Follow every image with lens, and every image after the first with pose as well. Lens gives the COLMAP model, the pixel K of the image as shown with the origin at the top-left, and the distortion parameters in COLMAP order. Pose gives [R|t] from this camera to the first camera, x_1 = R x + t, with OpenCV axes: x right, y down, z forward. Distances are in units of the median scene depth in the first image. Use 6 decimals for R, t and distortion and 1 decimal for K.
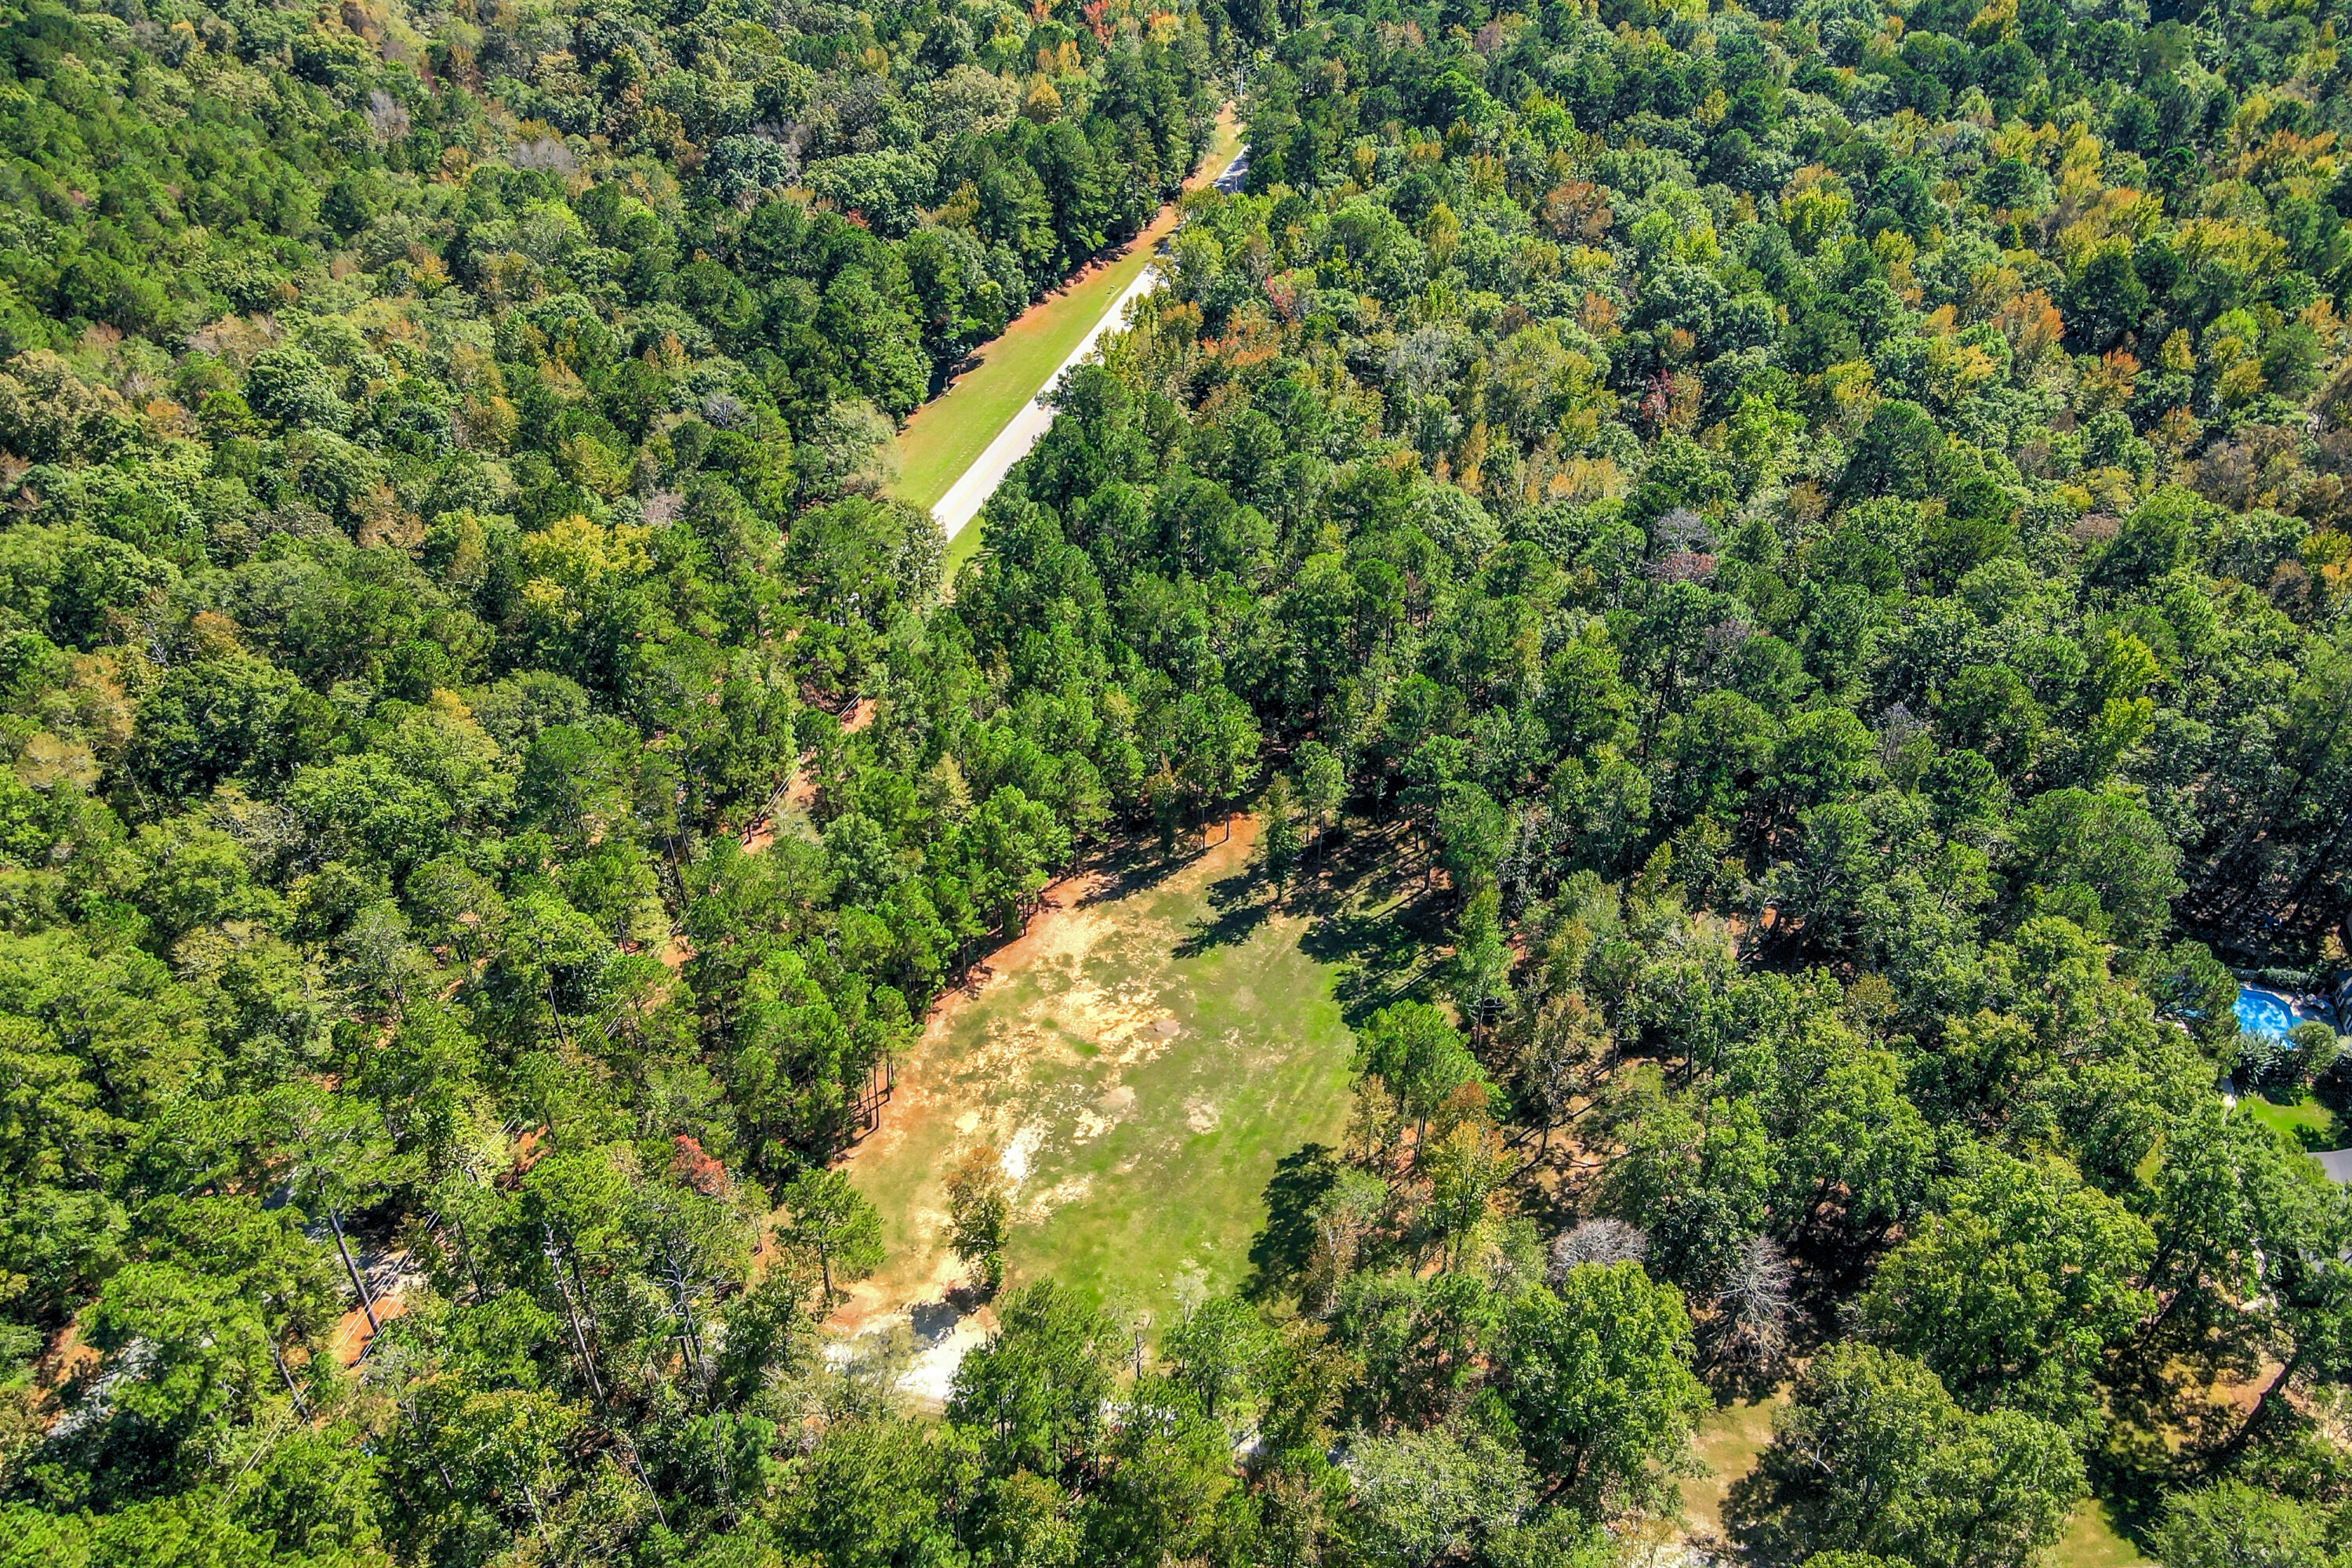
lens RADIAL K [[1704.6, 0, 1137.6], [0, 1704.6, 792.4], [0, 0, 1]] dist [0.002555, 0.017853]
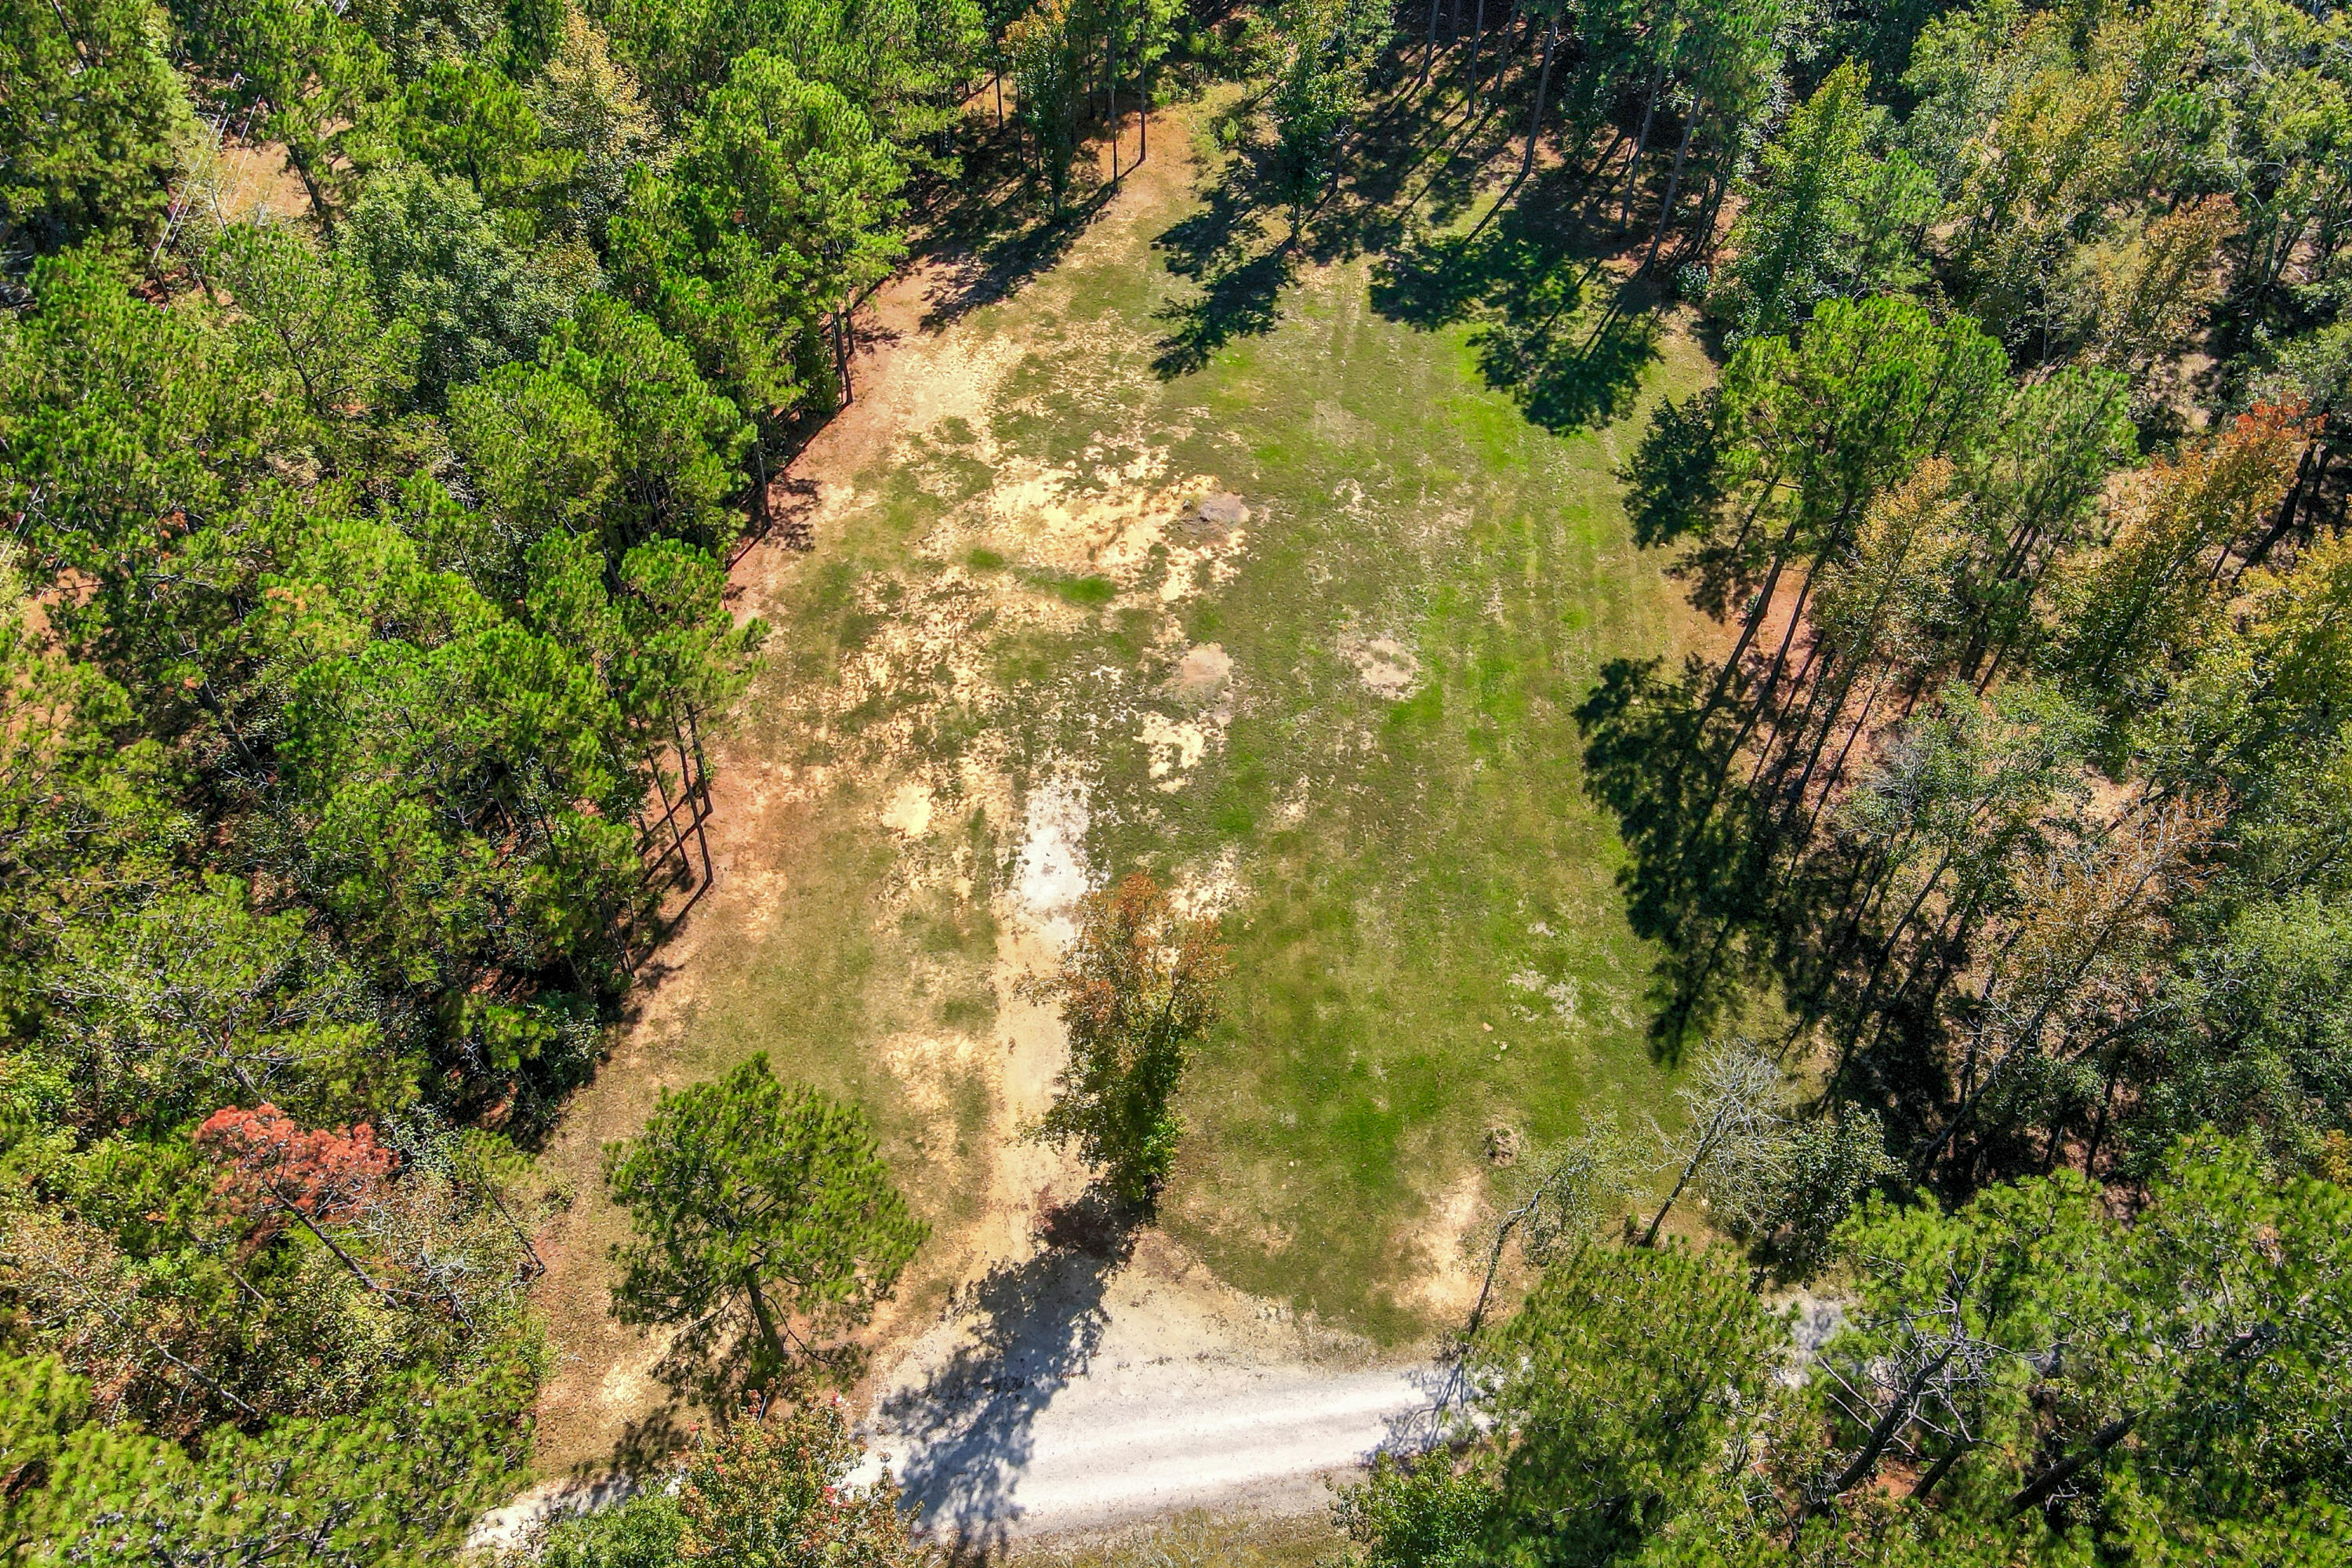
lens RADIAL K [[1704.6, 0, 1159.7], [0, 1704.6, 770.5], [0, 0, 1]] dist [0.002555, 0.017853]
pose [[0.936712, -0.263031, 0.231053, -0.125829], [0.197556, 0.941967, 0.271421, 0.070715], [-0.289037, -0.208597, 0.934315, 0.524128]]
